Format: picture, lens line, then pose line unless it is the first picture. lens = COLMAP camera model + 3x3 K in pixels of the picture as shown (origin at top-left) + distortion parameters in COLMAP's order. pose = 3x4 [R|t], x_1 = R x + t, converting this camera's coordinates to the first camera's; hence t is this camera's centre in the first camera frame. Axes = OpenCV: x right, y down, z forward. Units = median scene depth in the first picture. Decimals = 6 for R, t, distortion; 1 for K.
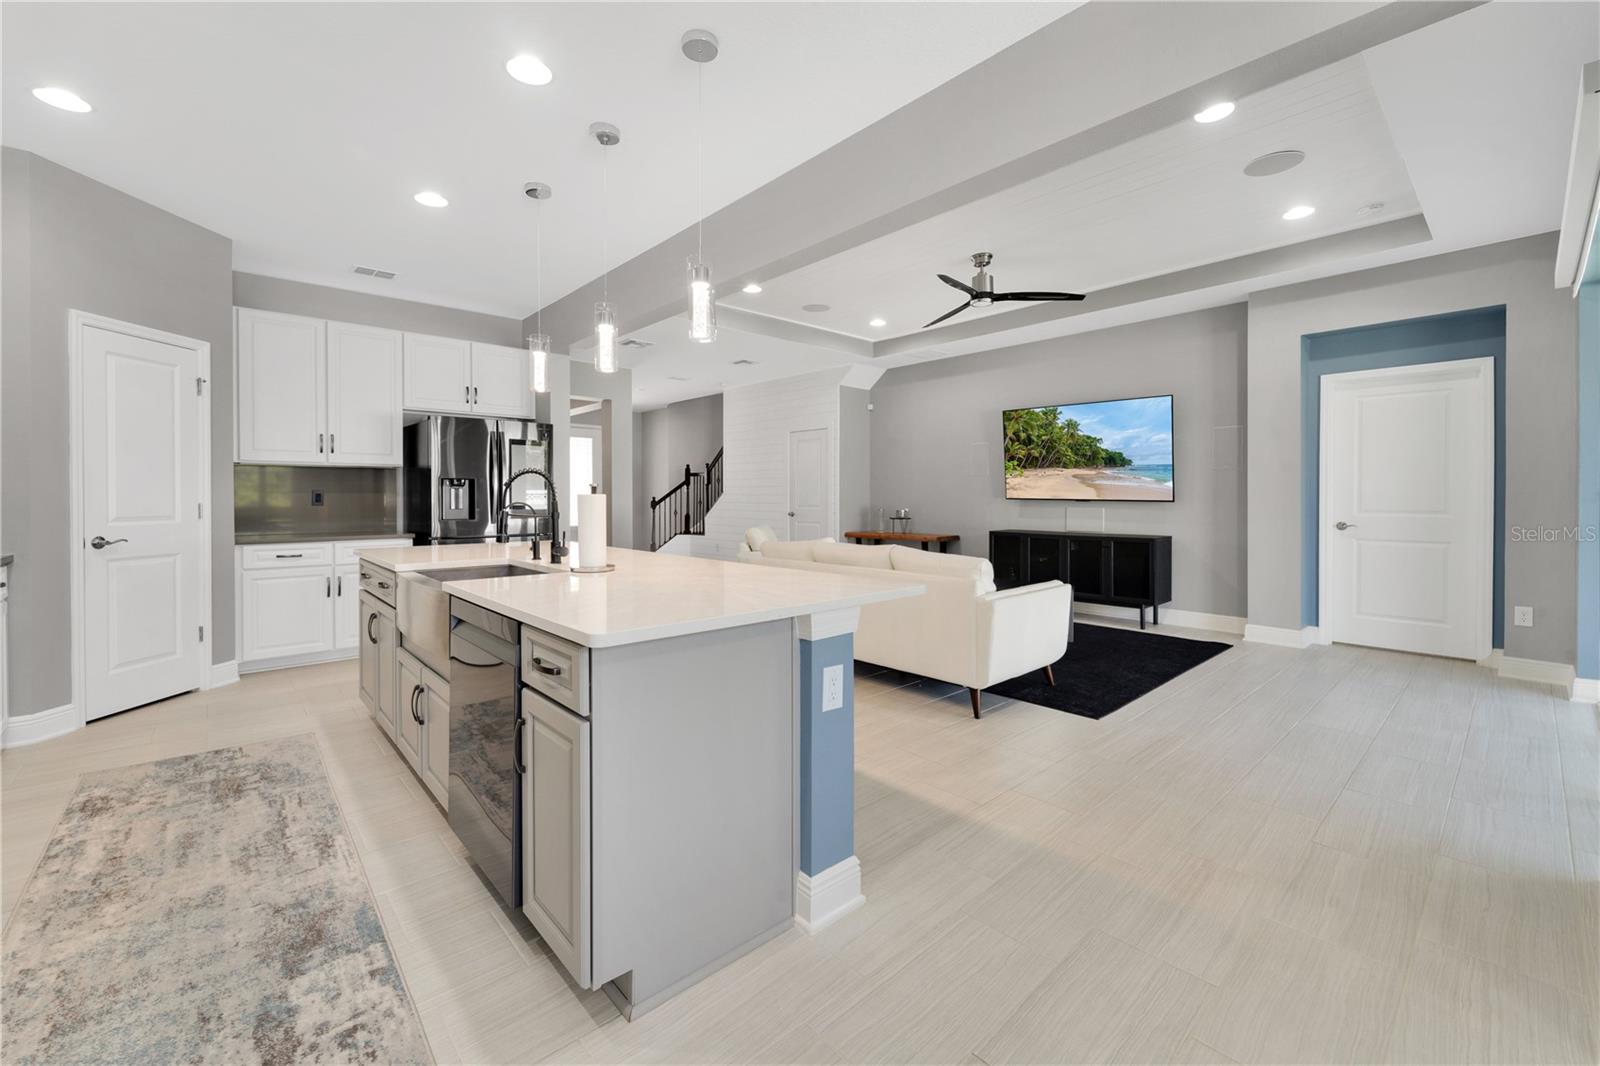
lens RADIAL K [[663.2, 0, 791.5], [0, 663.2, 502.8], [0, 0, 1]] dist [0.003798, -0.000200]
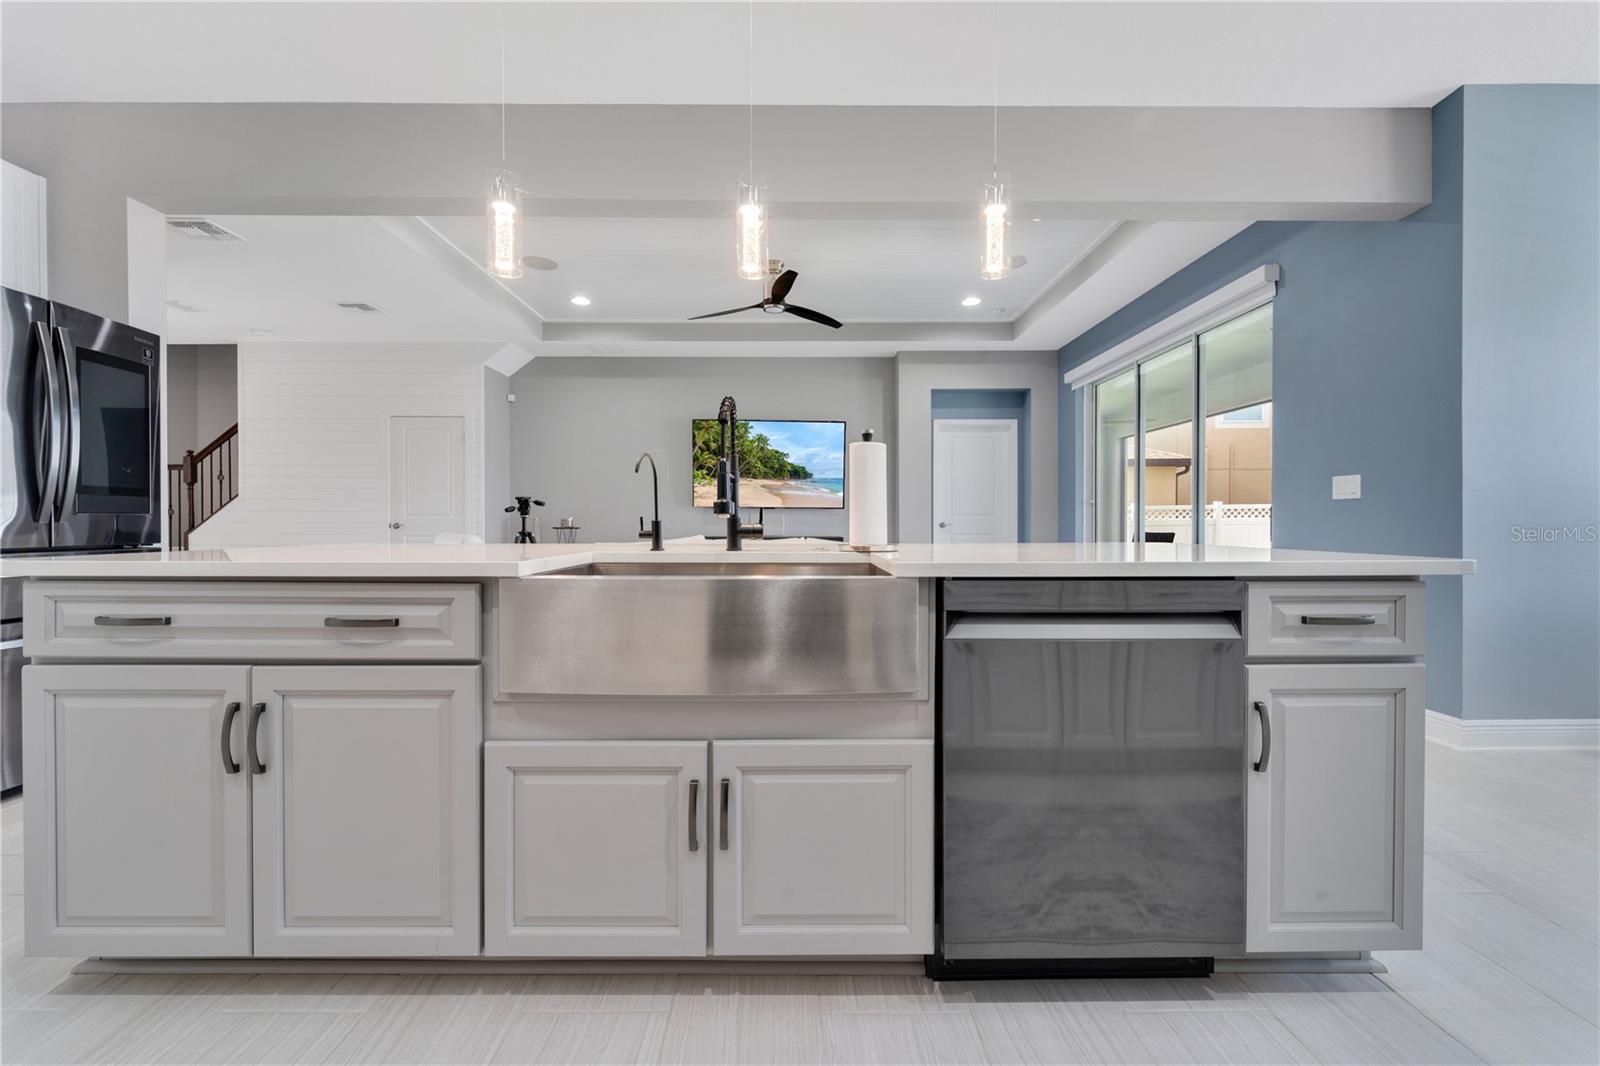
lens RADIAL K [[663.2, 0, 814.6], [0, 663.2, 532.5], [0, 0, 1]] dist [0.003798, -0.000200]
pose [[0.654144, -0.007012, 0.756337, -0.356542], [0.006404, 0.999973, 0.003732, 0.033948], [-0.756343, 0.002402, 0.654171, 0.215751]]
